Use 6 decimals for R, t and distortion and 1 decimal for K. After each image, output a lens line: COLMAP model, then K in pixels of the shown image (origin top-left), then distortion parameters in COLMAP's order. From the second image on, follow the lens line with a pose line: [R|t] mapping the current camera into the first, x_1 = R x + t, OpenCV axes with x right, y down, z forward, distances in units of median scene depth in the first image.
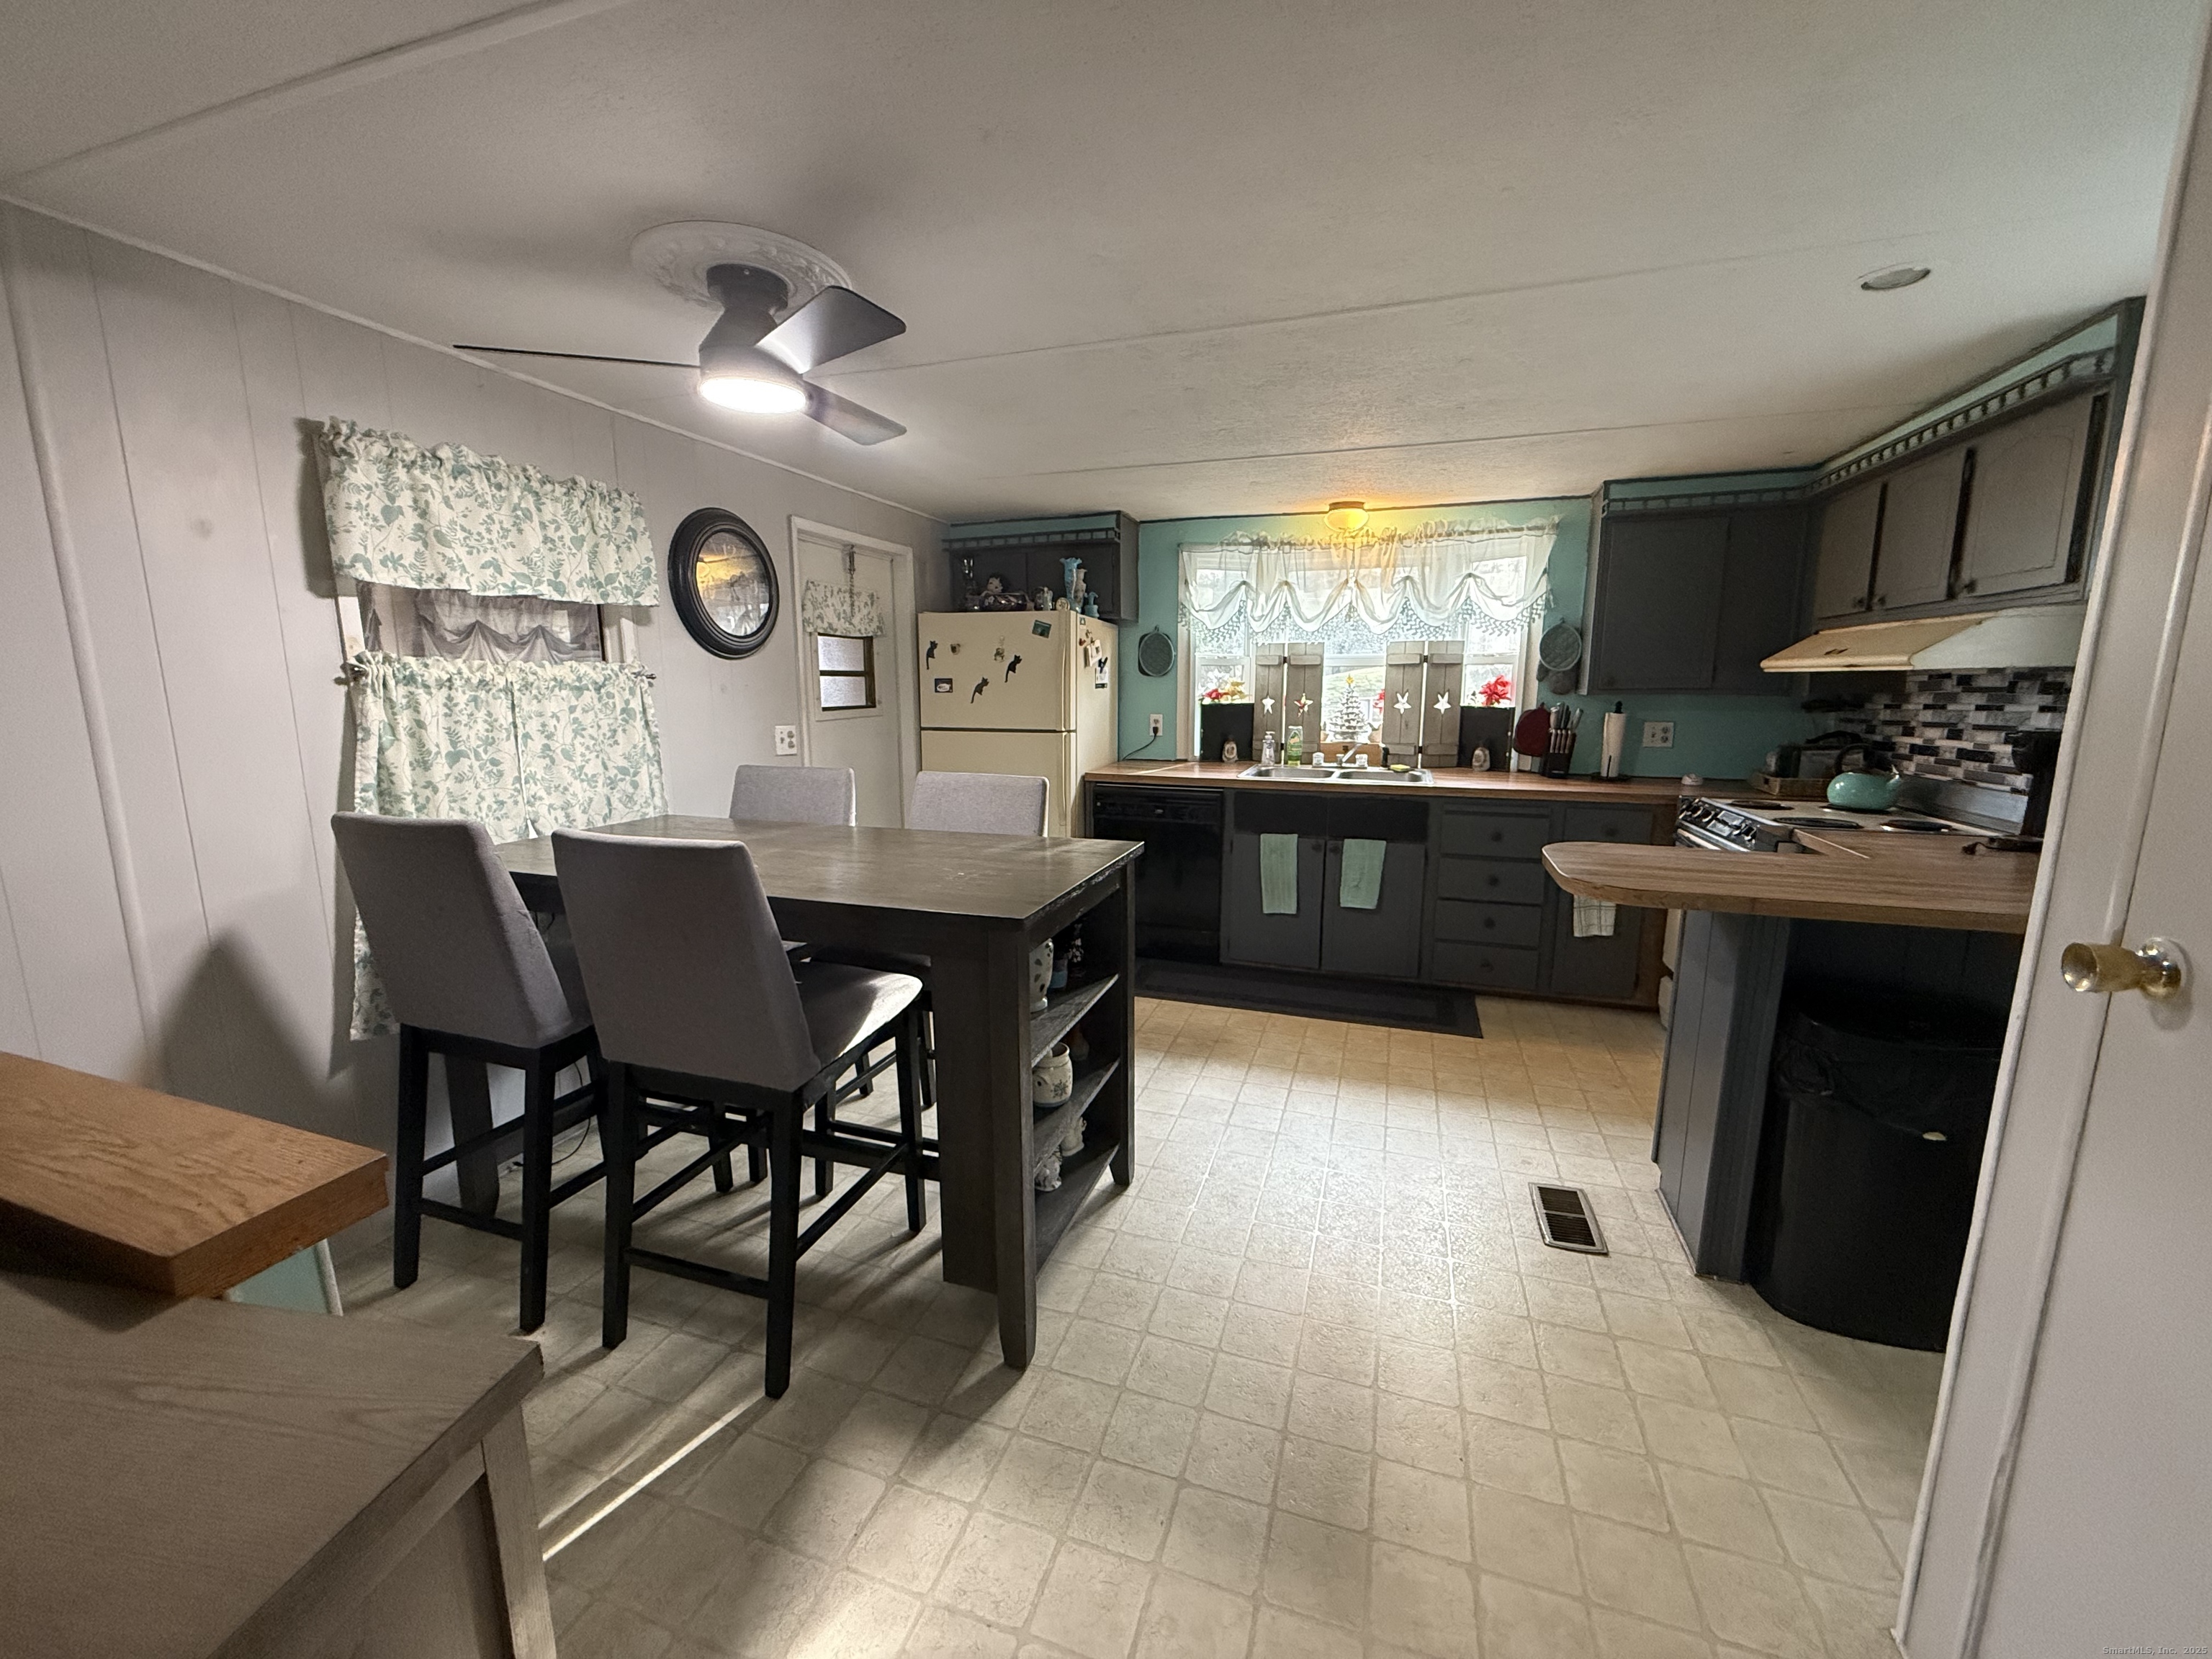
lens RADIAL K [[880.8, 0, 1101.6], [0, 880.8, 830.6], [0, 0, 1]] dist [0.001535, -0.000798]
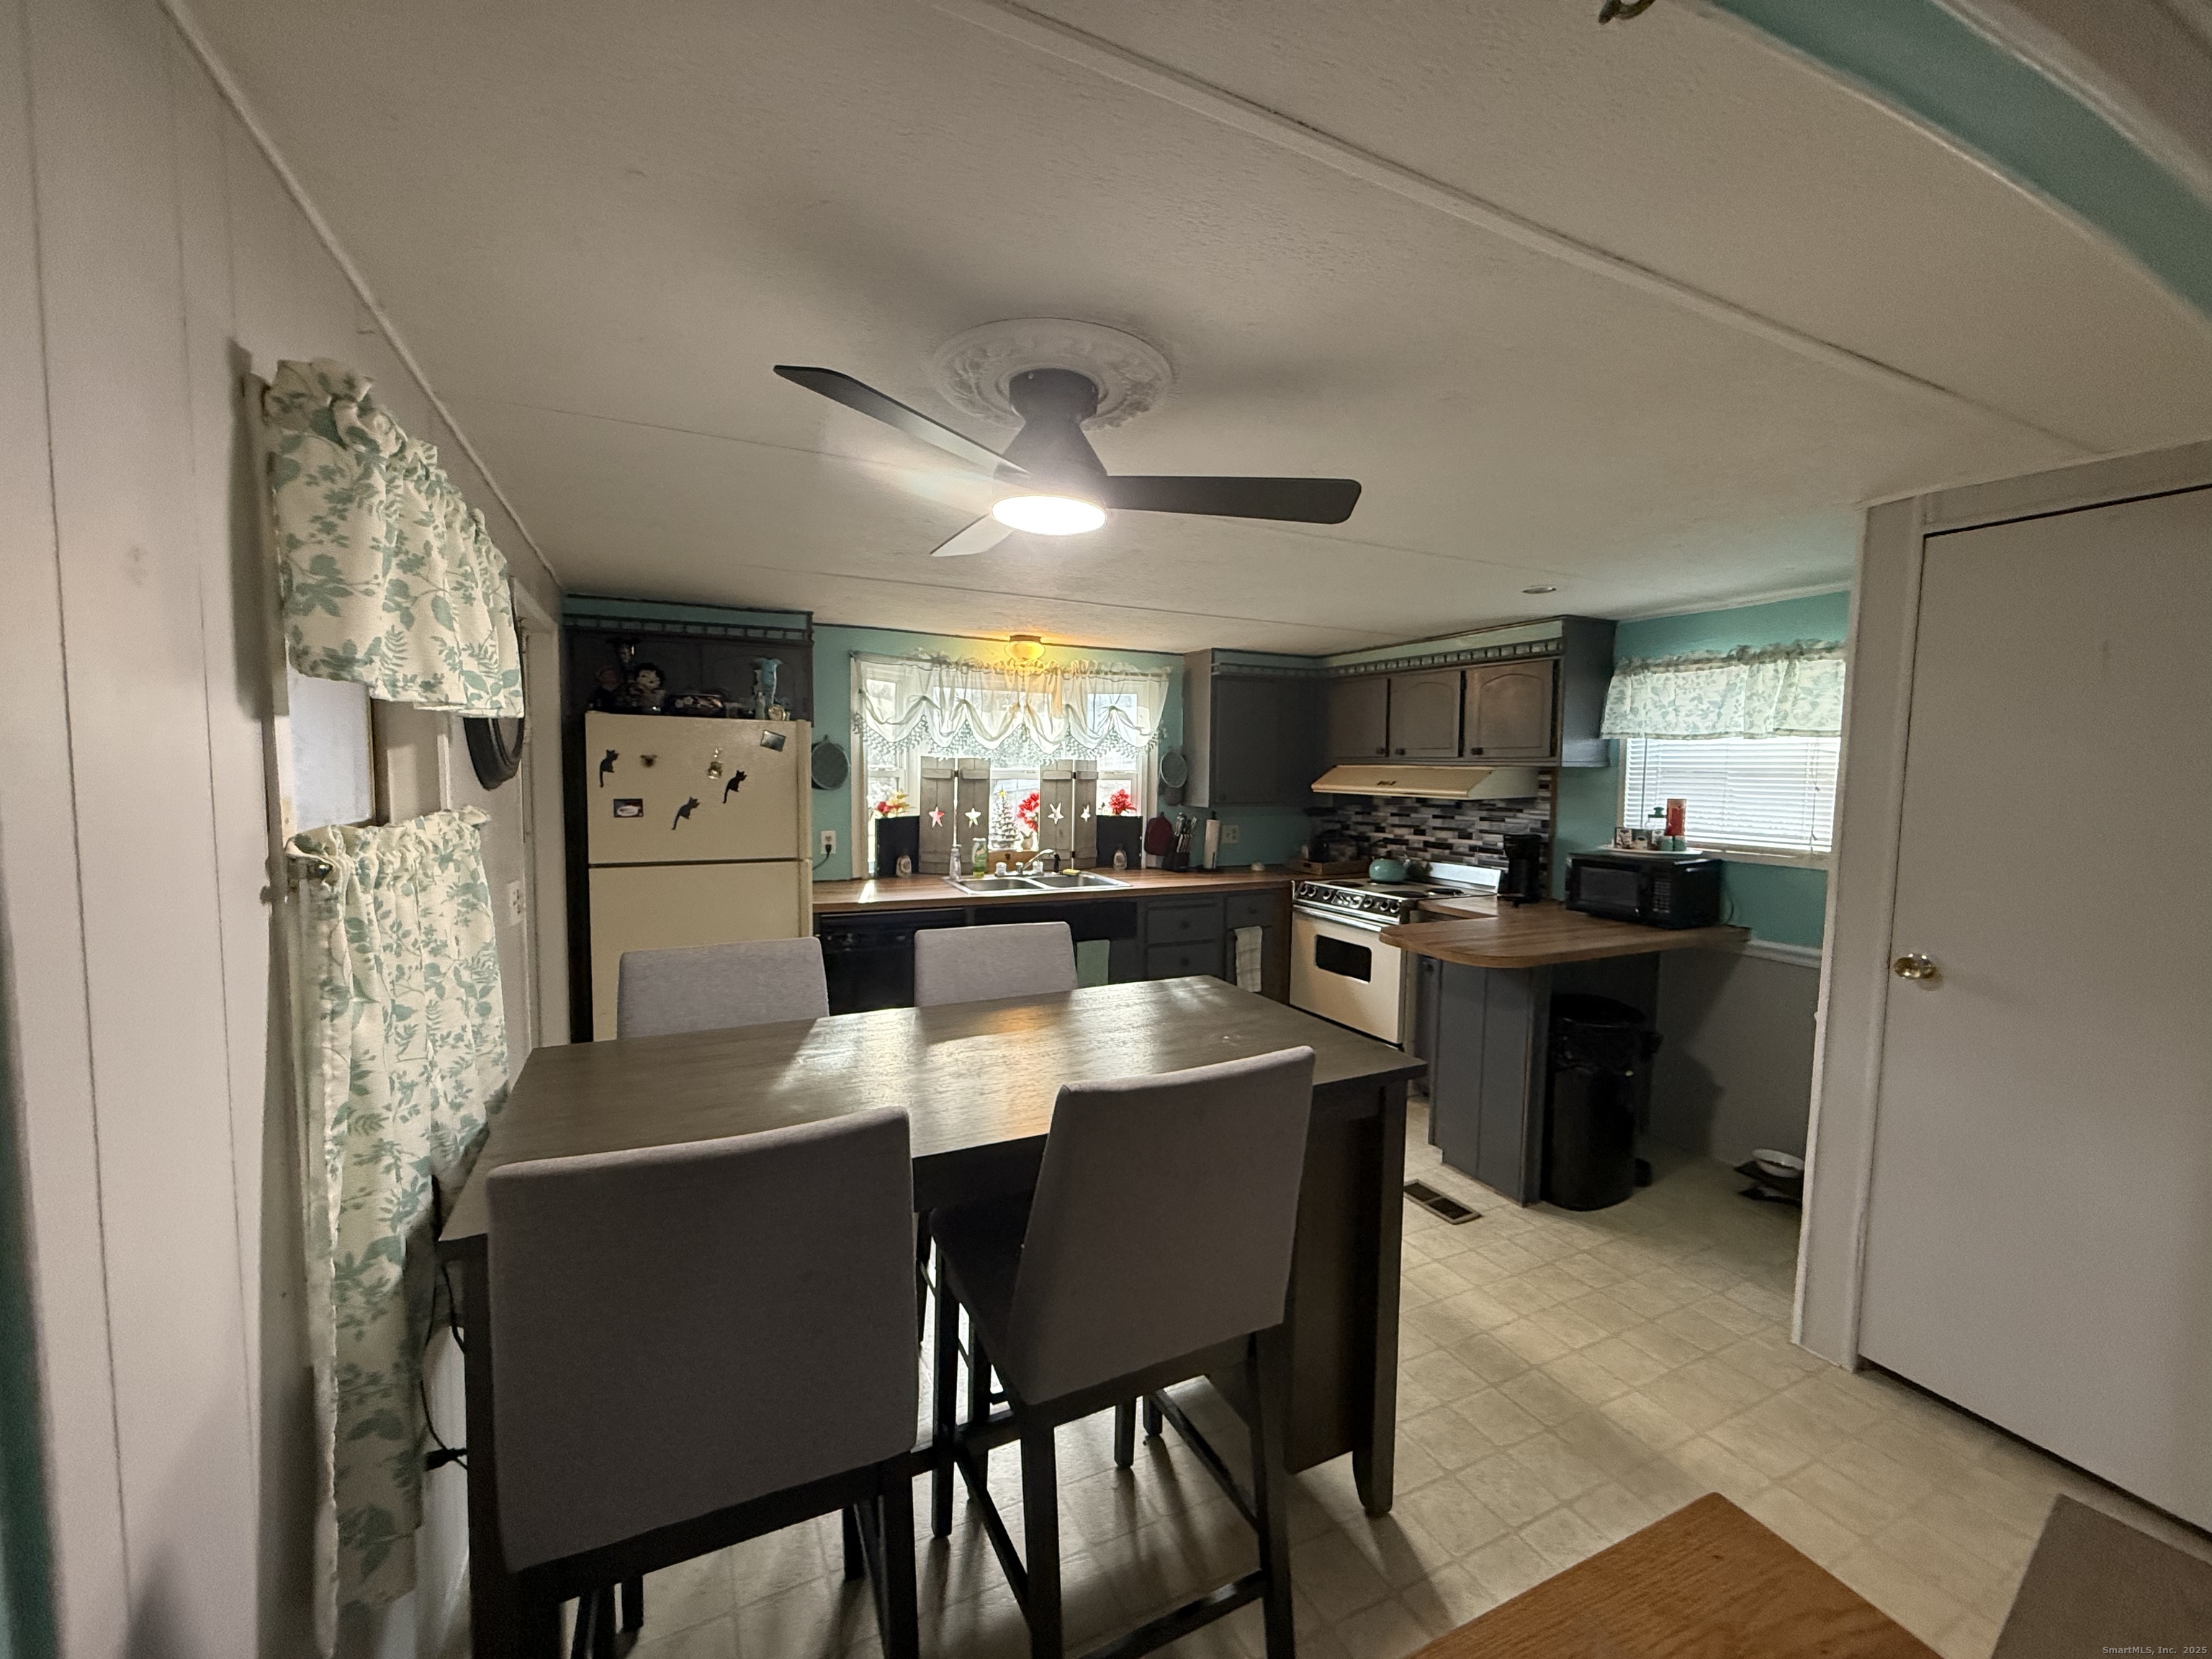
lens RADIAL K [[880.8, 0, 1101.7], [0, 880.8, 830.6], [0, 0, 1]] dist [0.001535, -0.000798]
pose [[0.711599, -0.038932, 0.701507, -0.439105], [0.103170, 0.993430, -0.049521, -0.067815], [-0.694970, 0.107614, 0.710940, 0.182375]]
